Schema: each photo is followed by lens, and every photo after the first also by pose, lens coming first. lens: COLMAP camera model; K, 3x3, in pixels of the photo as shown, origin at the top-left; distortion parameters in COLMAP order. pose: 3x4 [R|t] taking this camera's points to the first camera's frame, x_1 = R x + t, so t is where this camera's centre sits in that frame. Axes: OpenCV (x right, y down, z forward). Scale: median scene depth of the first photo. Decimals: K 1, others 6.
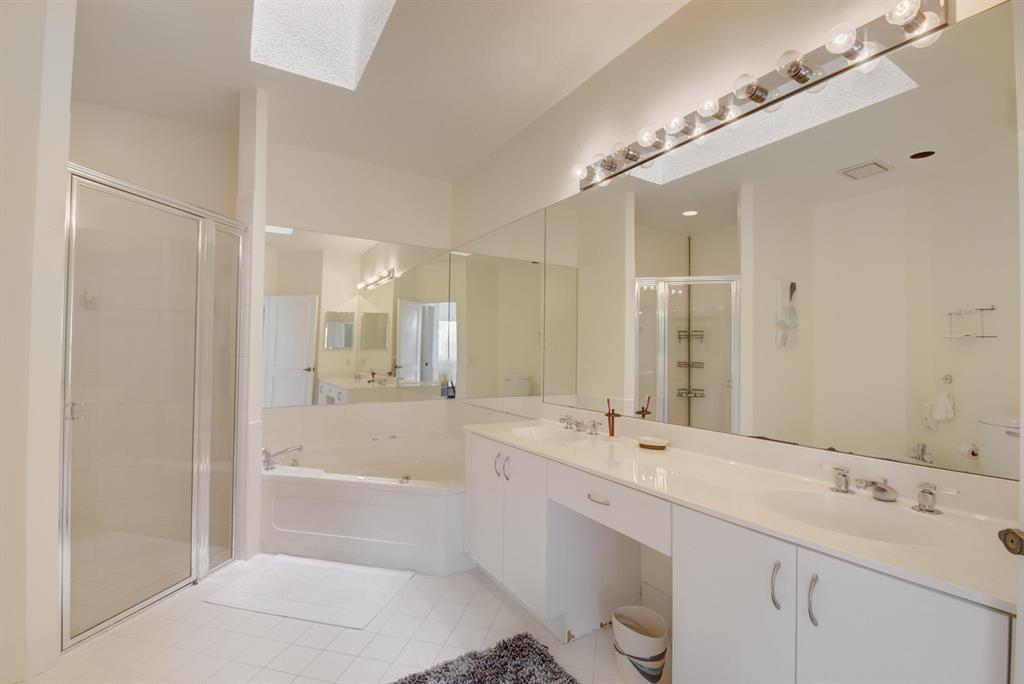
lens RADIAL K [[449.6, 0, 511.6], [0, 449.6, 344.8], [0, 0, 1]] dist [0.003127, -0.009113]
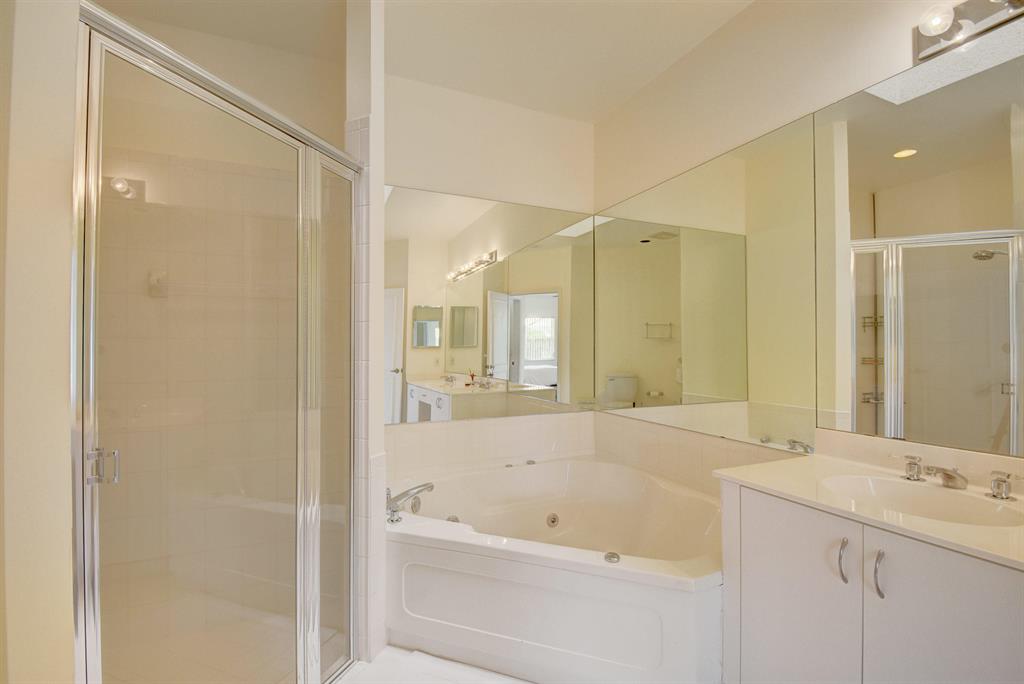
lens RADIAL K [[455.0, 0, 510.7], [0, 455.0, 345.1], [0, 0, 1]] dist [0.003803, -0.000247]
pose [[0.991183, -0.015759, -0.131558, -0.126001], [0.016663, 0.999844, 0.005773, 0.002421], [0.131447, -0.007915, 0.991292, 0.157599]]
